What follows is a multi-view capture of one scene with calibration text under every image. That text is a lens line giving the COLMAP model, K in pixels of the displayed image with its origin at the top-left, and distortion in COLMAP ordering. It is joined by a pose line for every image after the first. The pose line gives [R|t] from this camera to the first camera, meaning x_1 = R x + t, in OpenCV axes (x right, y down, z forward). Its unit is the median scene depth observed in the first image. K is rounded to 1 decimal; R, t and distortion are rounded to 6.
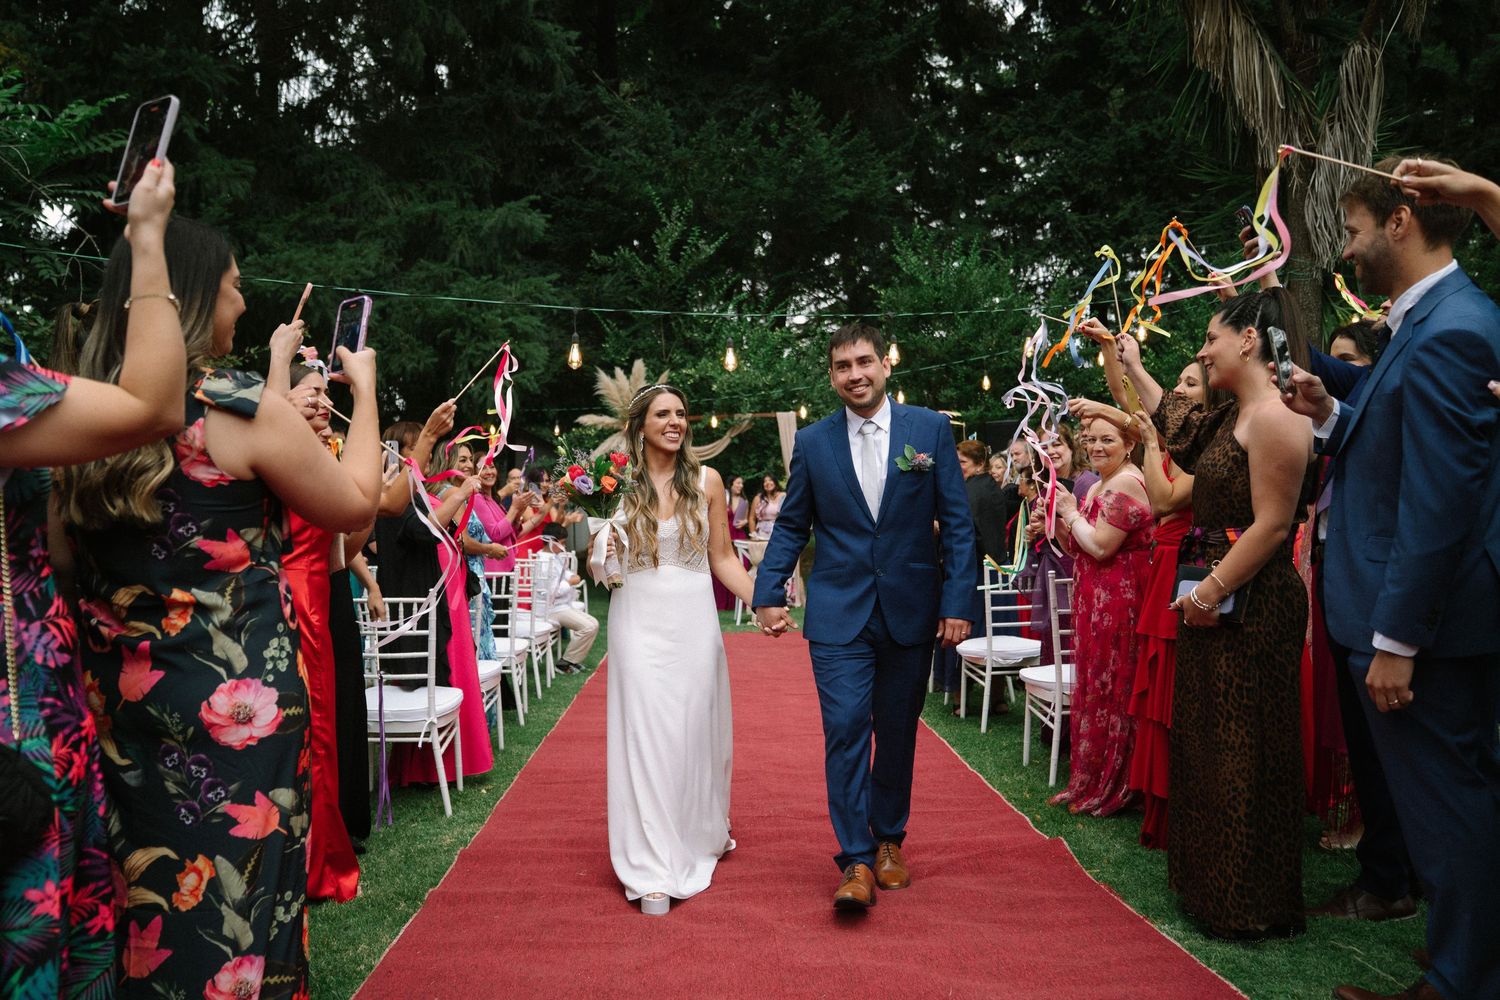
lens RADIAL K [[1055.5, 0, 750.0], [0, 1055.5, 500.0], [0, 0, 1]] dist [-0.183013, 0.005237]
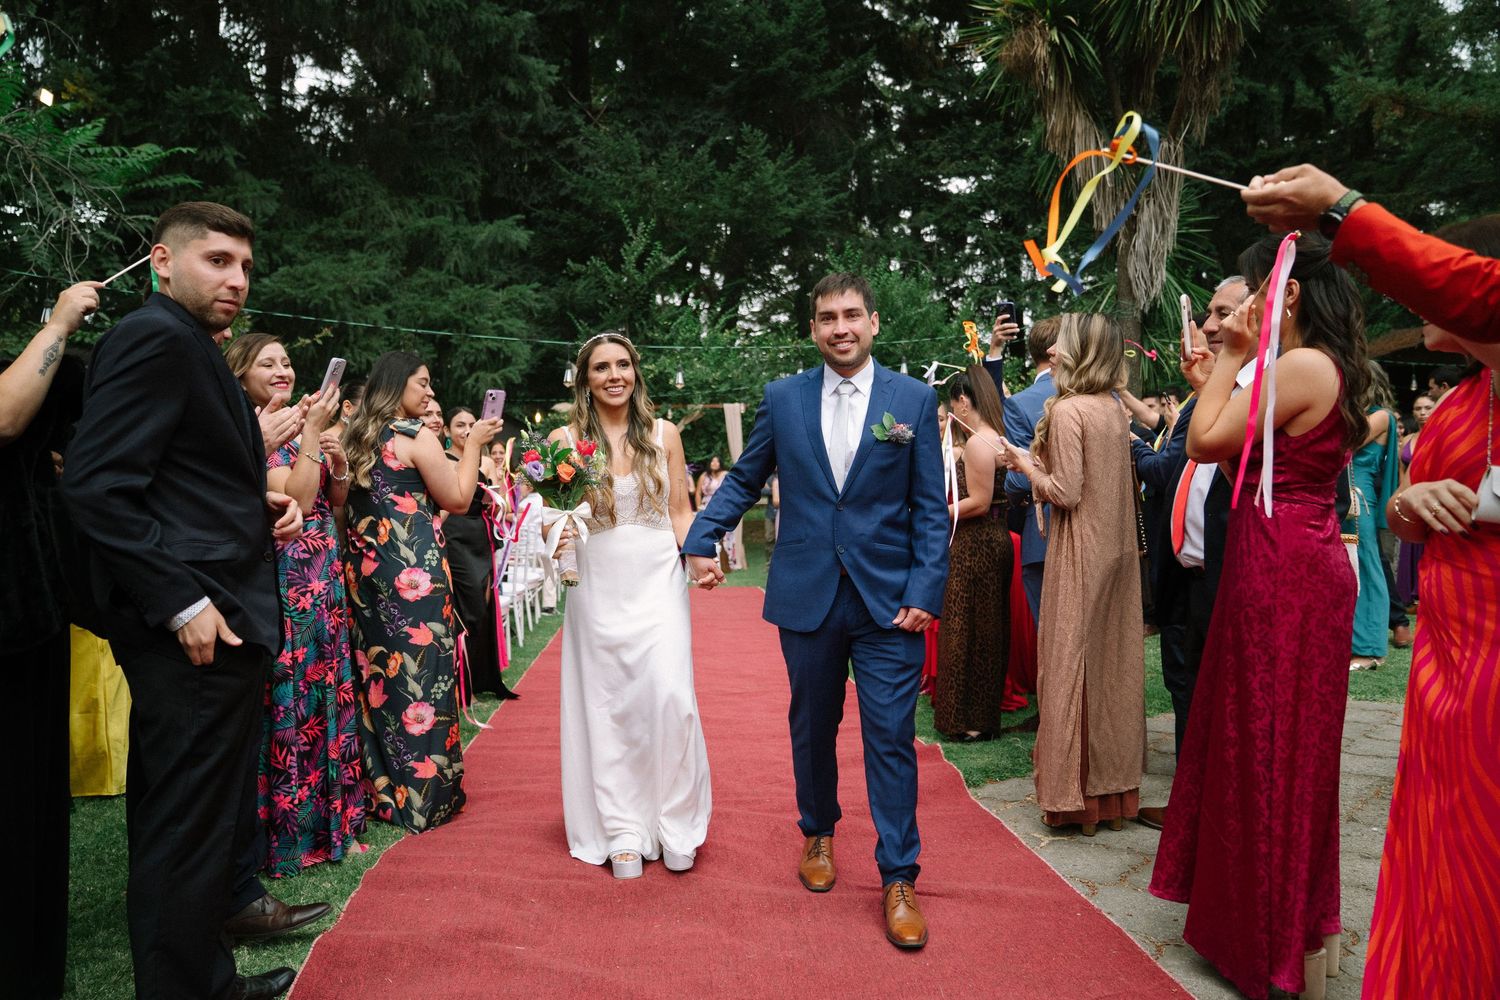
lens RADIAL K [[1055.5, 0, 750.0], [0, 1055.5, 500.0], [0, 0, 1]] dist [-0.183013, 0.005237]
pose [[0.999124, 0.014914, 0.039105, 0.009819], [-0.015842, 0.999598, 0.023515, -0.004097], [-0.038738, -0.024114, 0.998958, -0.176647]]
